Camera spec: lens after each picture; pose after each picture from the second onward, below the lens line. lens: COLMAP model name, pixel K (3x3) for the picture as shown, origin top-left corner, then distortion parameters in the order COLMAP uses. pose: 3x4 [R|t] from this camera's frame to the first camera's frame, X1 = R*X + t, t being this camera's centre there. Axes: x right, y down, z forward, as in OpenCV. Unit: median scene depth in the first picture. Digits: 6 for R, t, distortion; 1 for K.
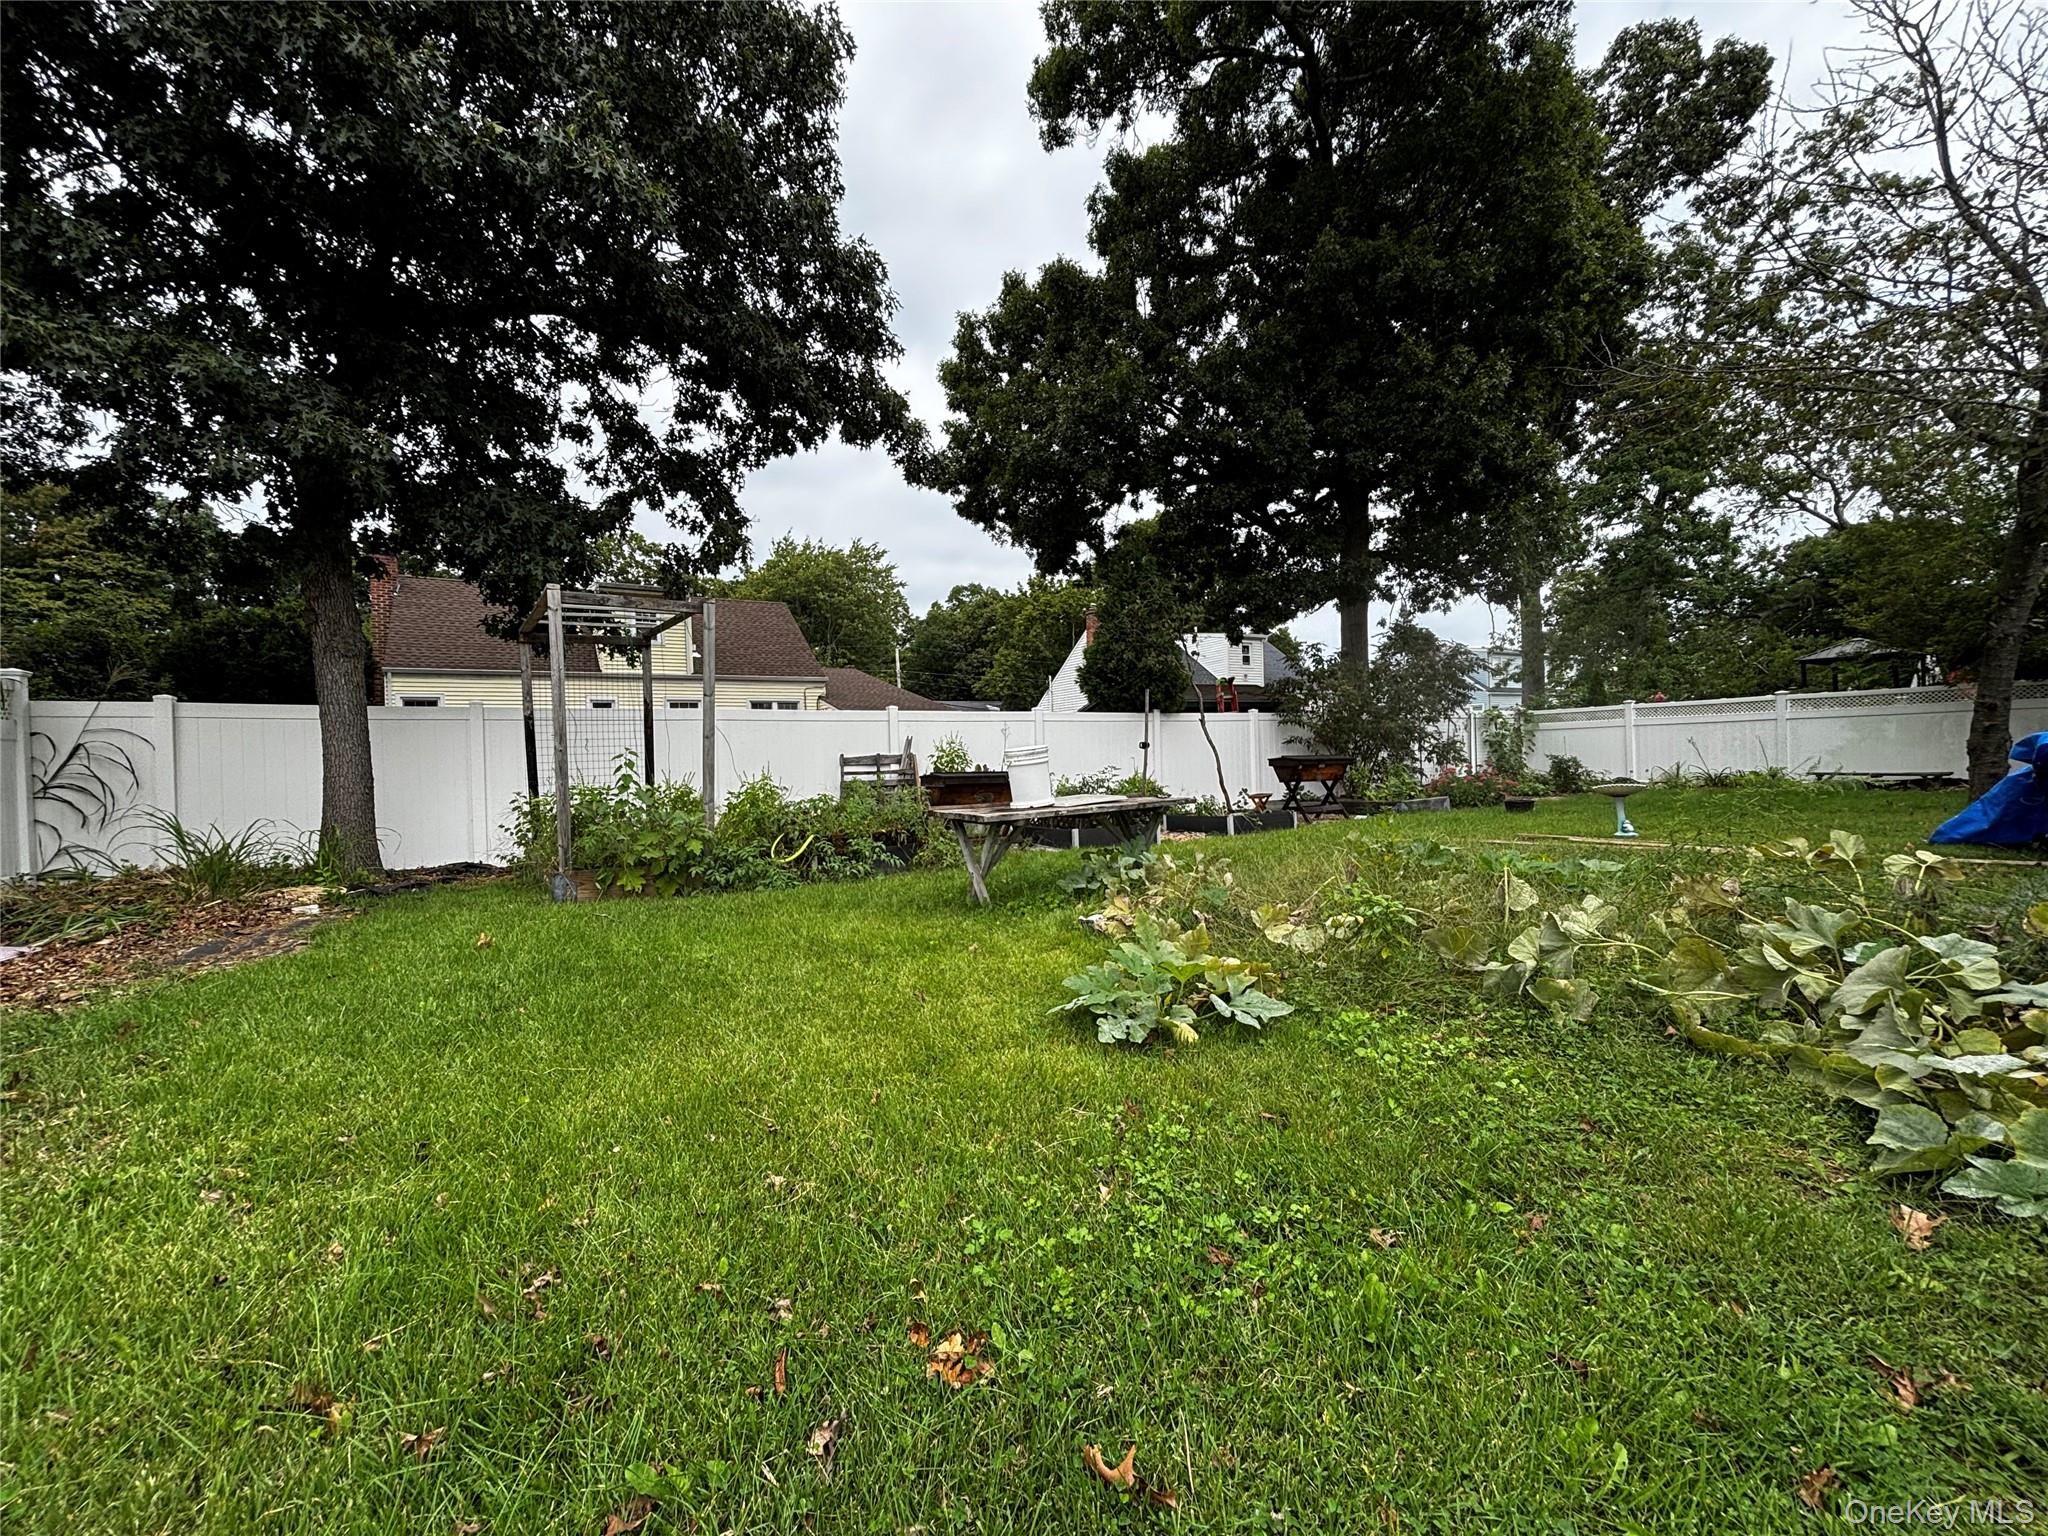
lens RADIAL K [[828.1, 0, 1028.7], [0, 828.1, 768.2], [0, 0, 1]] dist [0.002242, -0.001647]
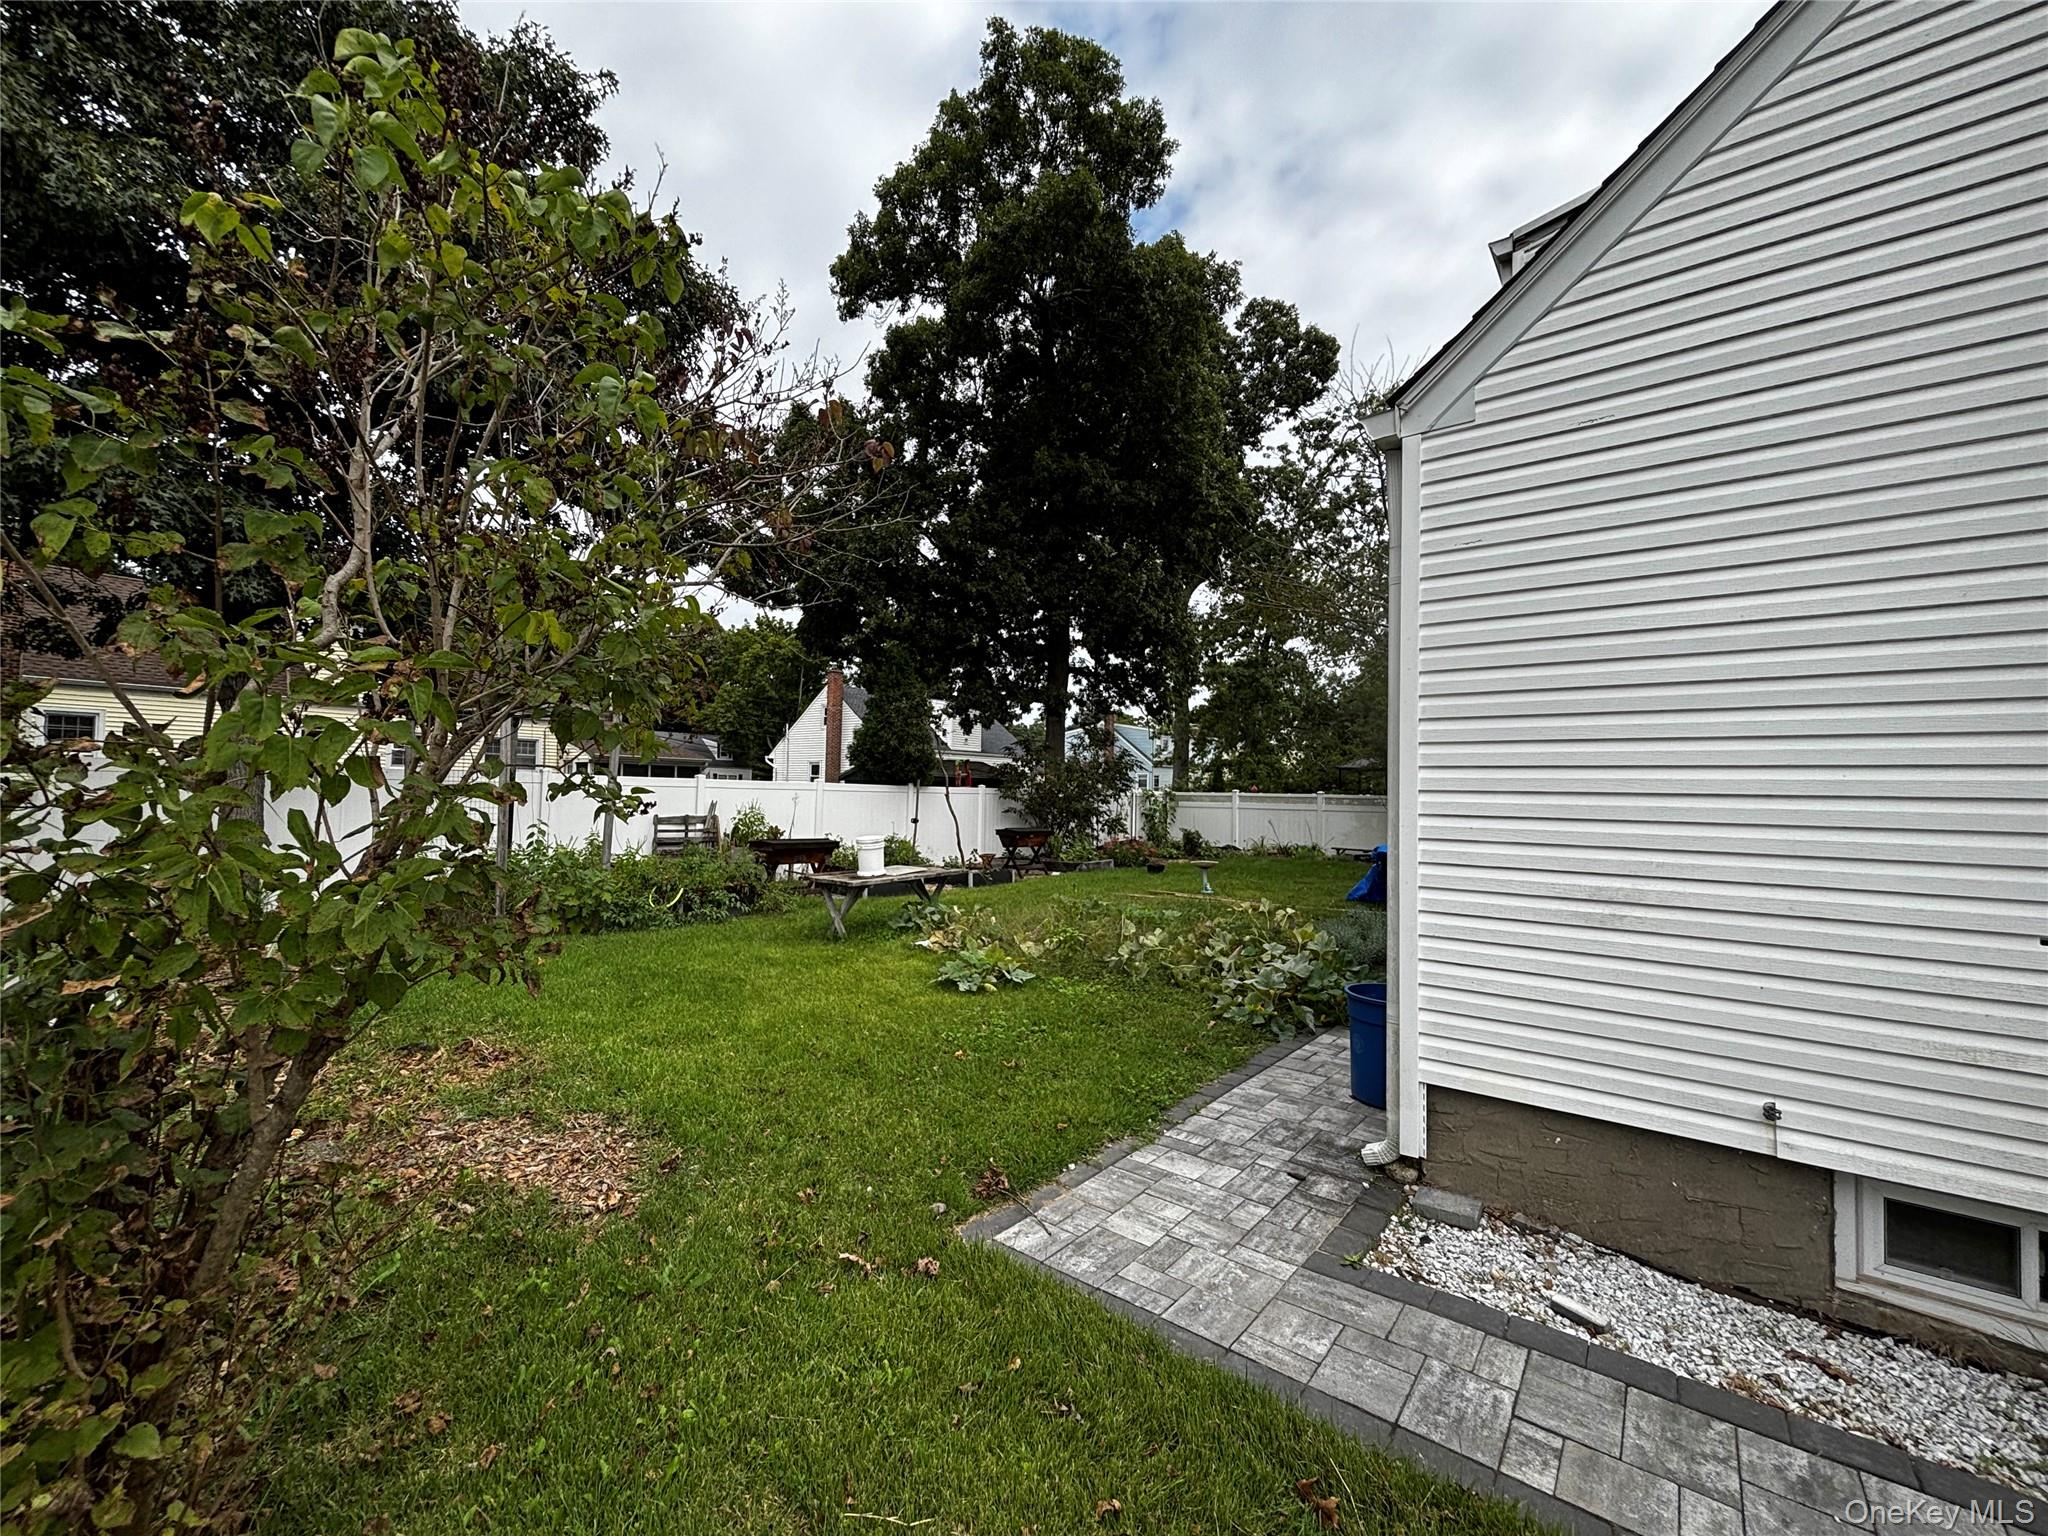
lens RADIAL K [[828.1, 0, 1031.3], [0, 828.1, 772.0], [0, 0, 1]] dist [0.002242, -0.001647]
pose [[0.936688, 0.057379, 0.345432, -0.110523], [-0.043859, 0.997939, -0.046834, -0.037429], [-0.347408, 0.028718, 0.937274, -0.252367]]
